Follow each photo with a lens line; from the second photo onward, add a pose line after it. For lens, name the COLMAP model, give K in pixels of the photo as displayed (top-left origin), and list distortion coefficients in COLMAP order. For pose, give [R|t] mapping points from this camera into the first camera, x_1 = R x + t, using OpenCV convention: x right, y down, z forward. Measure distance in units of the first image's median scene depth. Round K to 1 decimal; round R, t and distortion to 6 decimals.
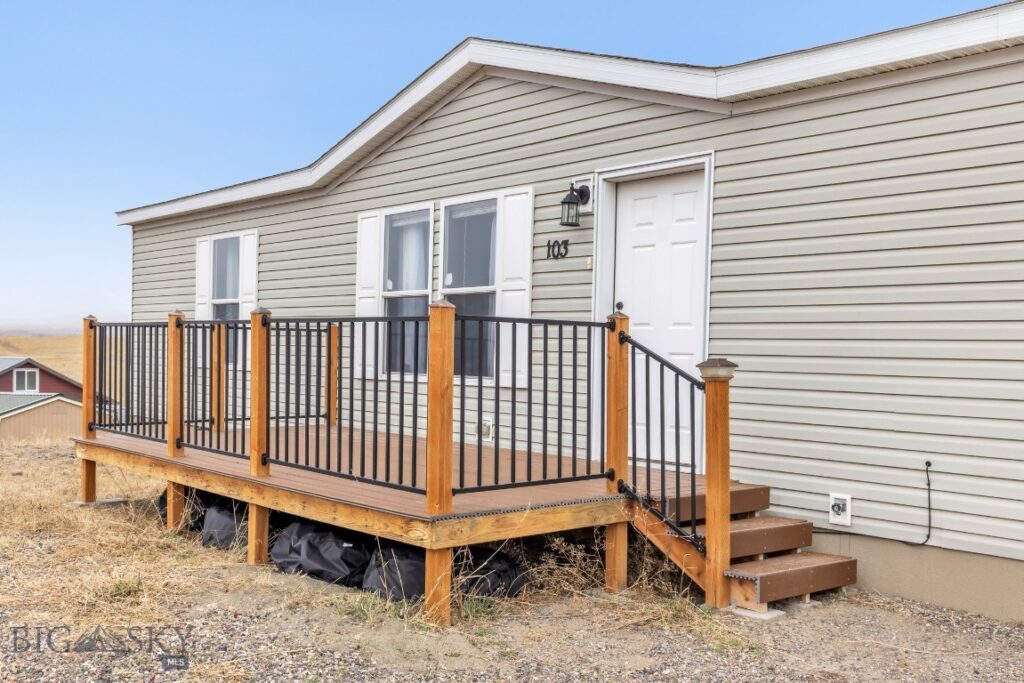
lens RADIAL K [[974.0, 0, 511.8], [0, 974.0, 345.8], [0, 0, 1]] dist [0.001250, 0.000000]
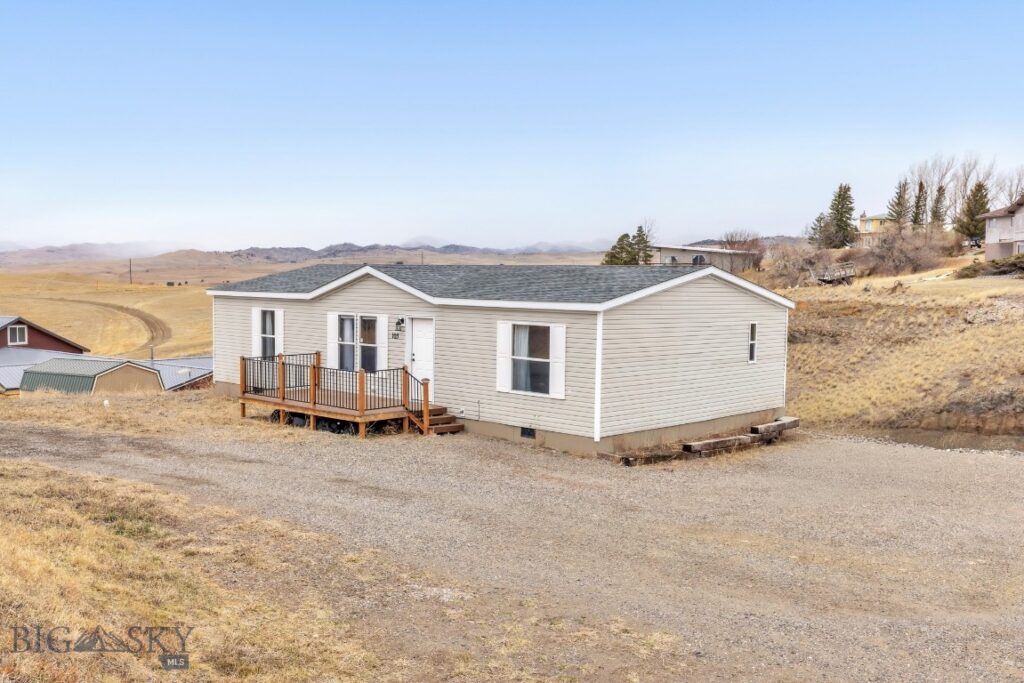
lens RADIAL K [[1037.4, 0, 509.5], [0, 1037.4, 338.4], [0, 0, 1]] dist [-0.004585, 0.000000]
pose [[0.996302, -0.015570, 0.084499, 0.154380], [0.009265, 0.997177, 0.074508, -0.398855], [-0.085421, -0.073449, 0.993634, -2.847885]]
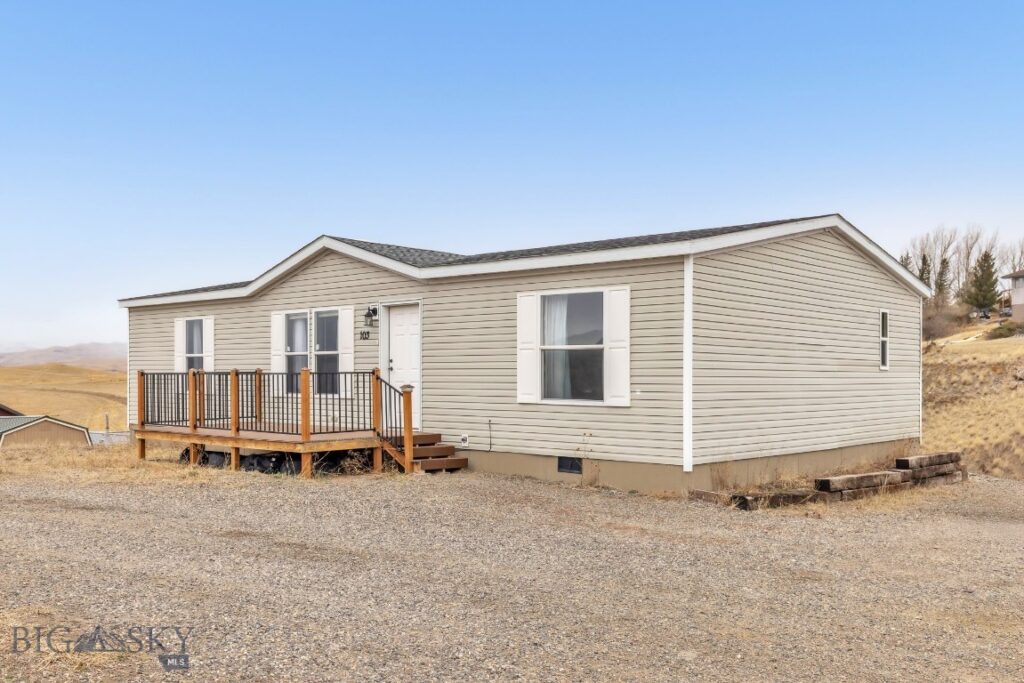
lens RADIAL K [[974.0, 0, 518.8], [0, 974.0, 368.8], [0, 0, 1]] dist [0.001250, 0.000000]
pose [[0.994704, -0.023082, 0.100154, 0.197816], [0.022597, 0.999727, 0.005975, -0.033084], [-0.100265, -0.003680, 0.994954, -1.424984]]
